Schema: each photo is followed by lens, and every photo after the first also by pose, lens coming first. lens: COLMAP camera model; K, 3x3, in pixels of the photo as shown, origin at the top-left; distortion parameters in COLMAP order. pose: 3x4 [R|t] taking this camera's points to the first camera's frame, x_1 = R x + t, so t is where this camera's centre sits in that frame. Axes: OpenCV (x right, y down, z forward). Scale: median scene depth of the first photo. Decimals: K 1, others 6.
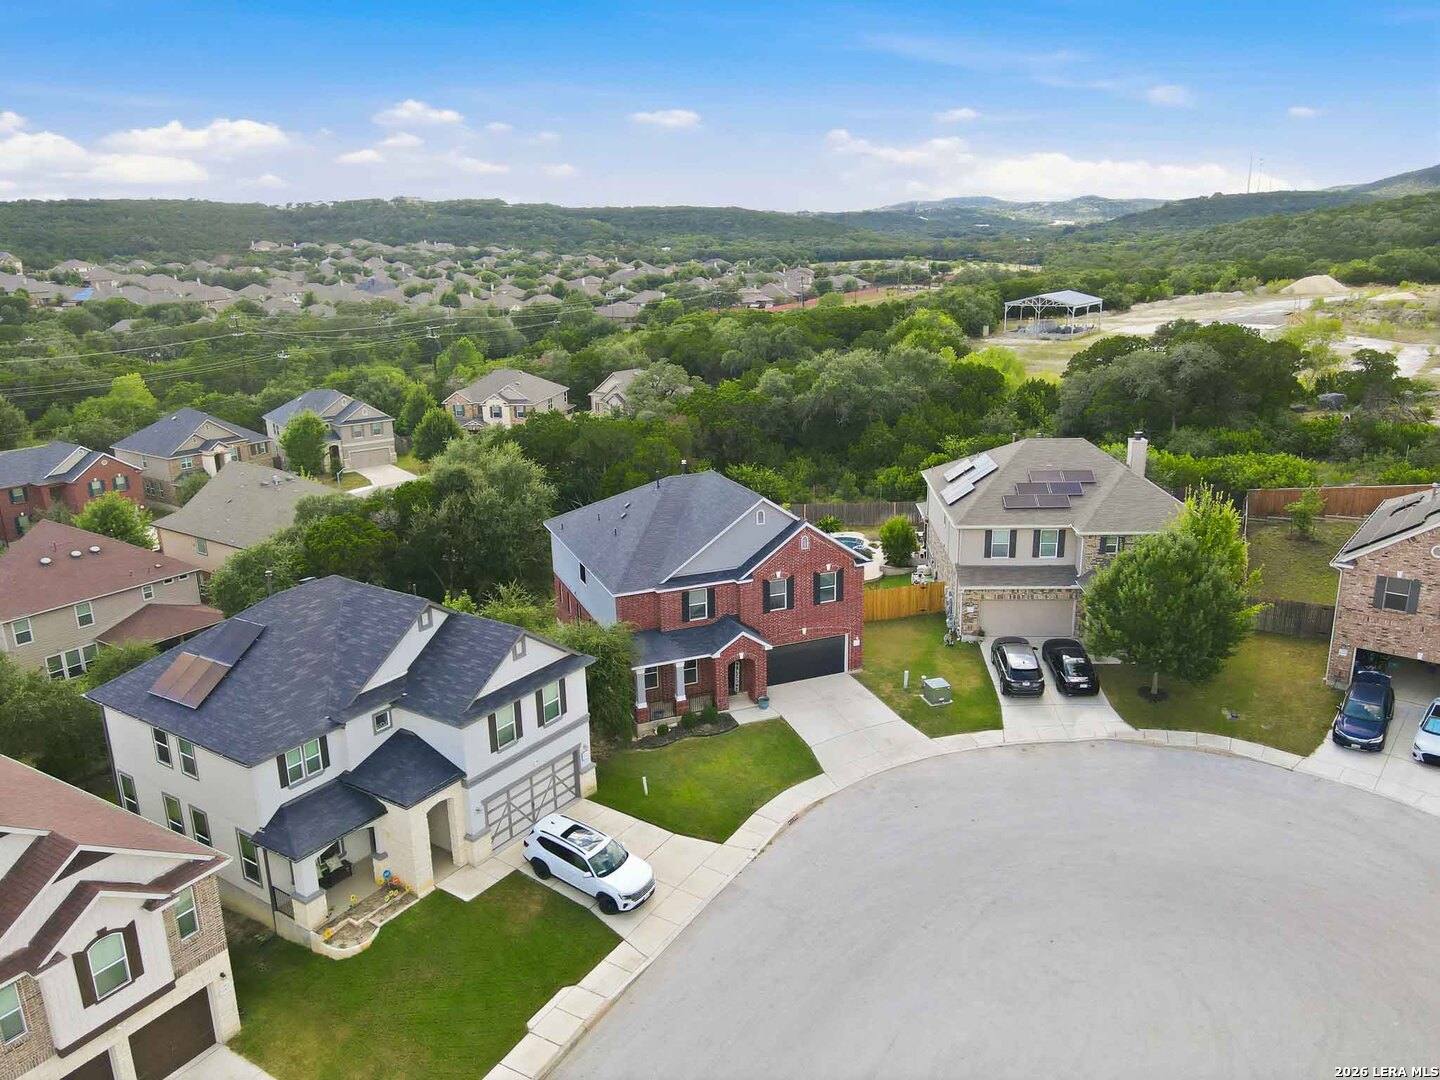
lens RADIAL K [[1068.4, 0, 724.8], [0, 1068.4, 538.6], [0, 0, 1]] dist [-0.010335, 0.037206]
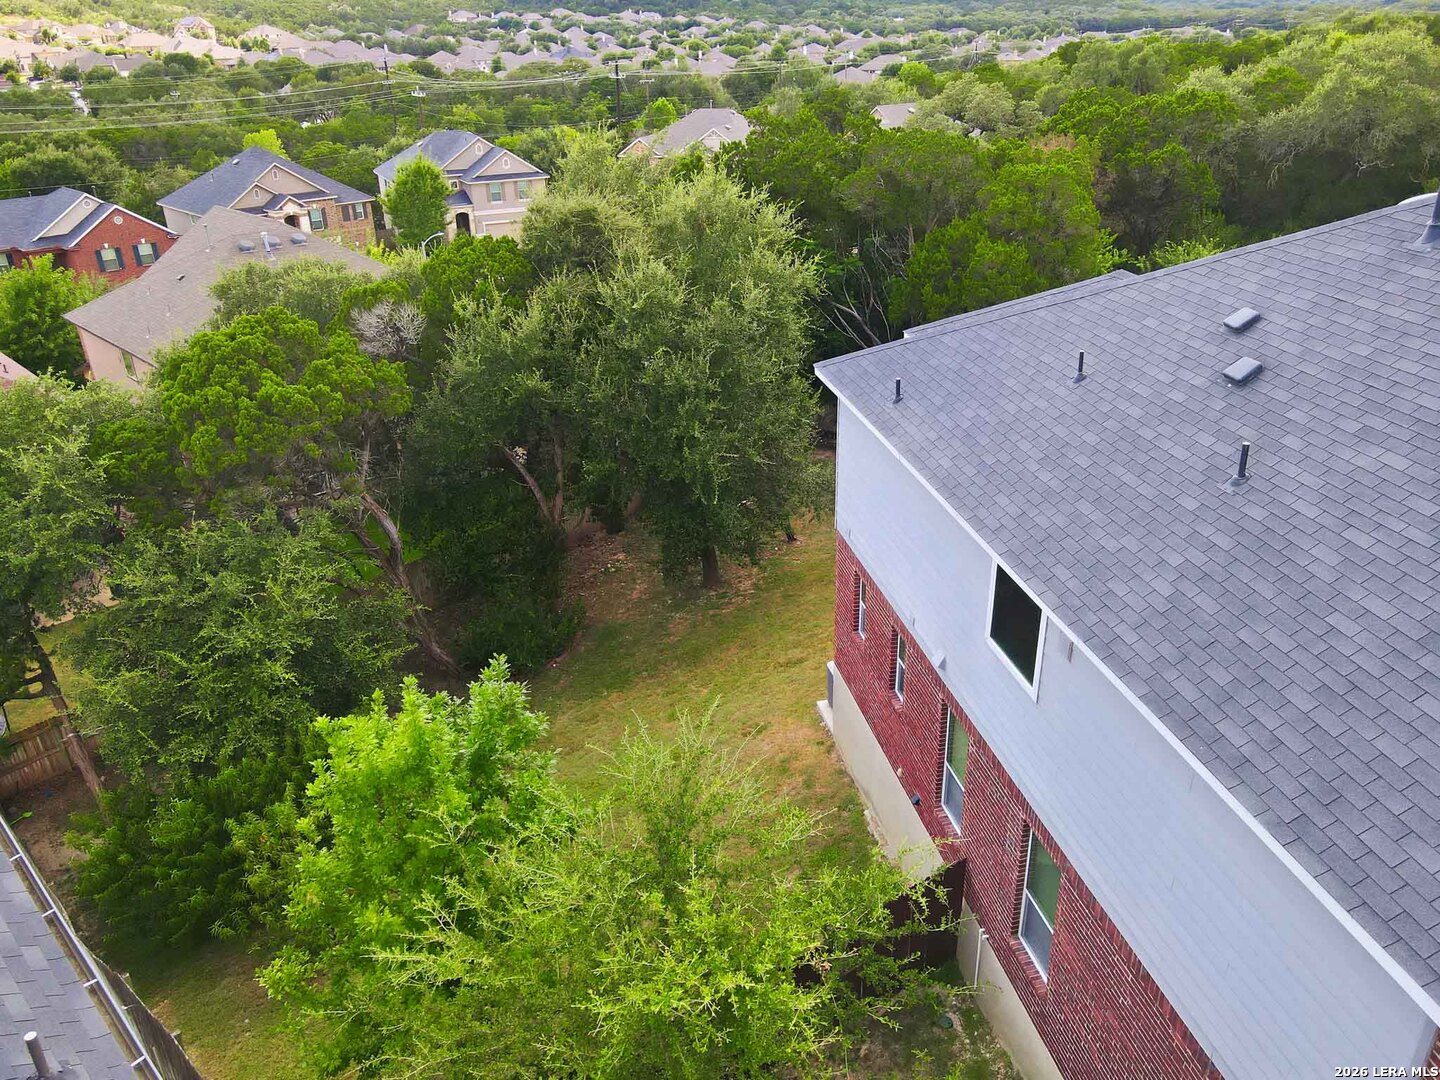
lens RADIAL K [[1081.7, 0, 727.4], [0, 1081.7, 535.2], [0, 0, 1]] dist [0.008256, -0.004308]
pose [[0.982630, 0.076689, -0.168986, -0.102098], [-0.047688, 0.984387, 0.169433, -0.013910], [0.179341, -0.158431, 0.970946, 0.513032]]
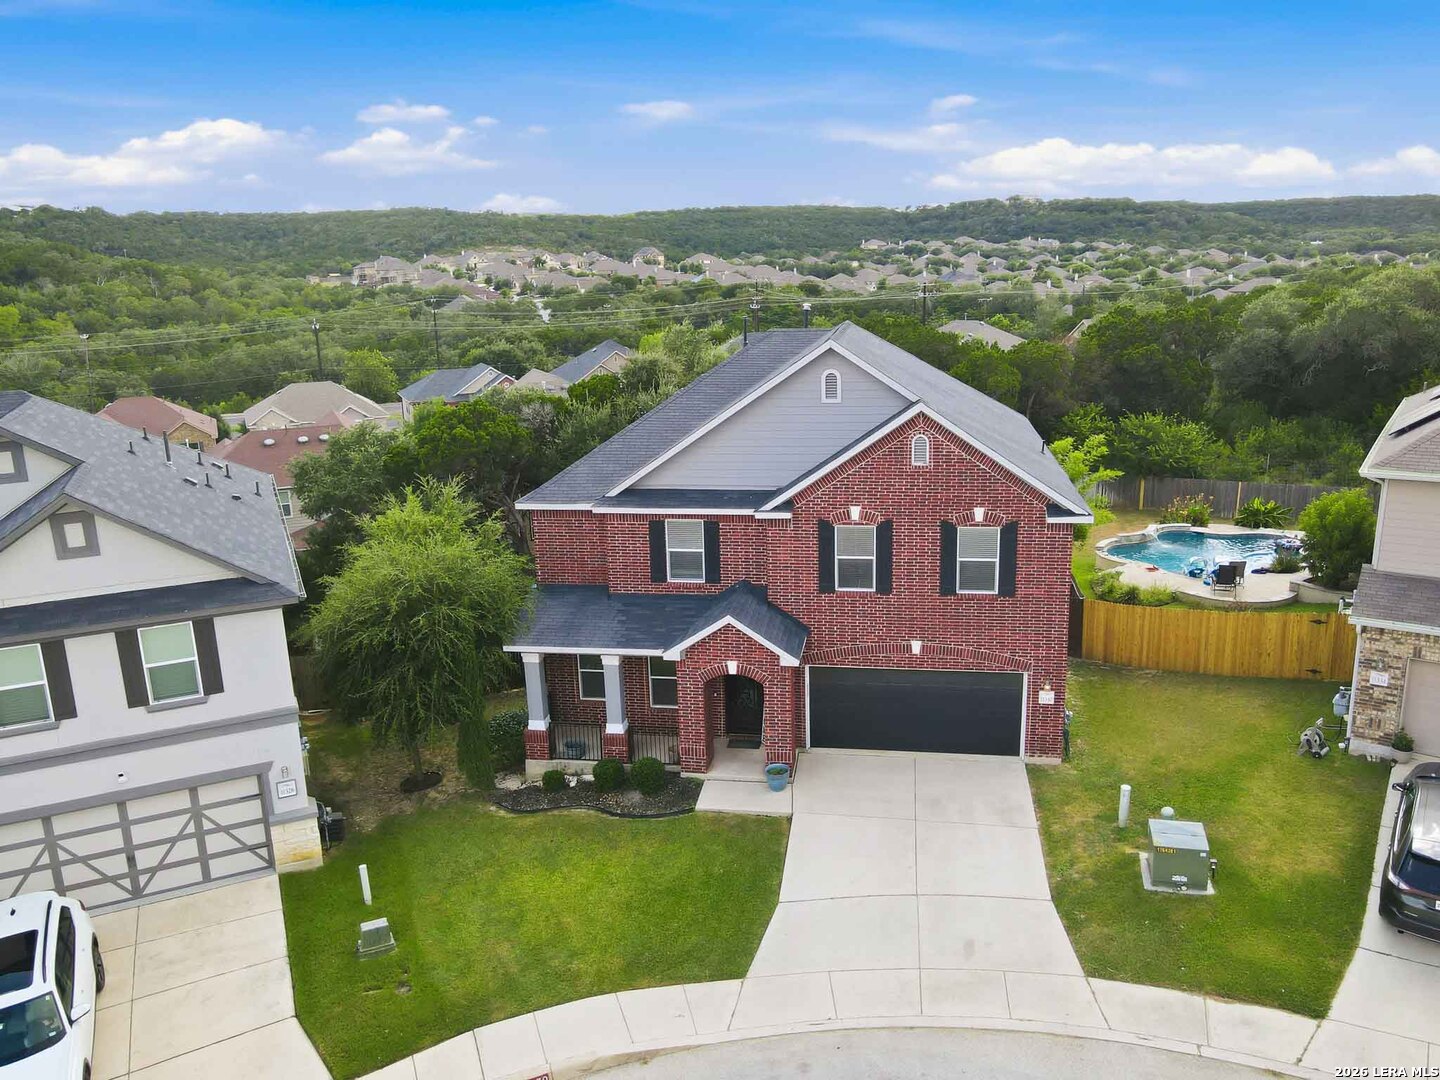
lens RADIAL K [[1088.5, 0, 725.5], [0, 1088.5, 539.4], [0, 0, 1]] dist [0.004574, 0.015792]
pose [[0.851731, 0.126995, -0.508357, 0.150244], [-0.134245, 0.990691, 0.022568, 0.025713], [0.506491, 0.049022, 0.860851, 0.347358]]
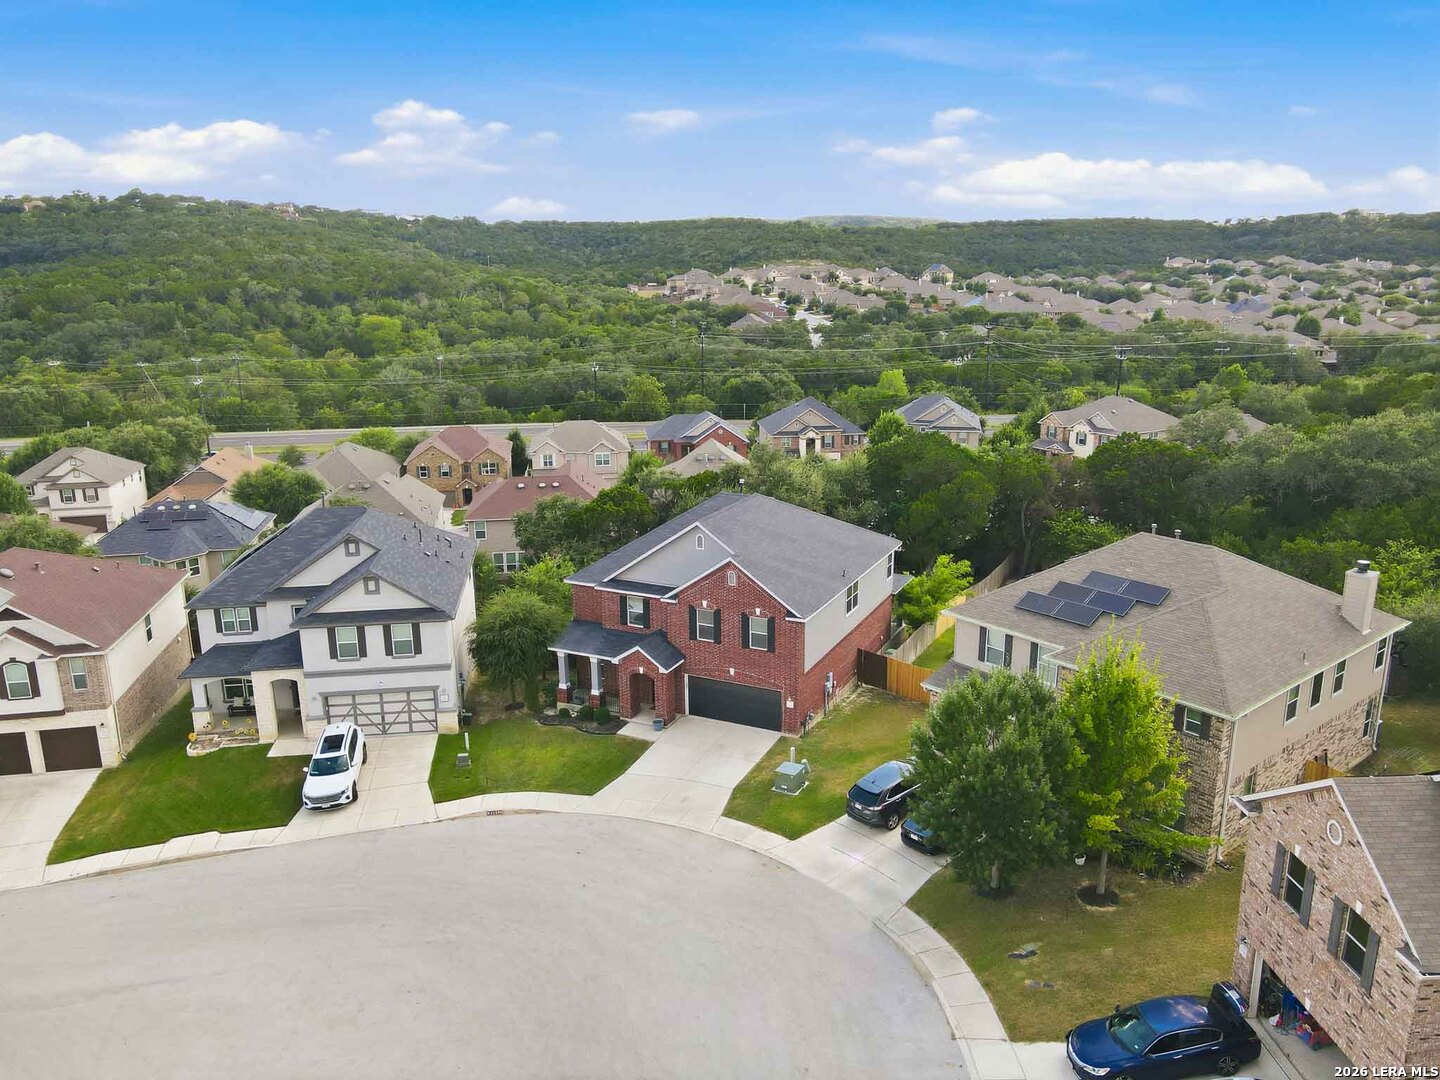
lens RADIAL K [[1068.4, 0, 724.8], [0, 1068.4, 538.6], [0, 0, 1]] dist [-0.010335, 0.037206]
pose [[0.671106, 0.200922, -0.713615, 0.455328], [-0.210797, 0.974559, 0.076152, -0.062375], [0.710761, 0.099321, 0.696386, 0.205601]]
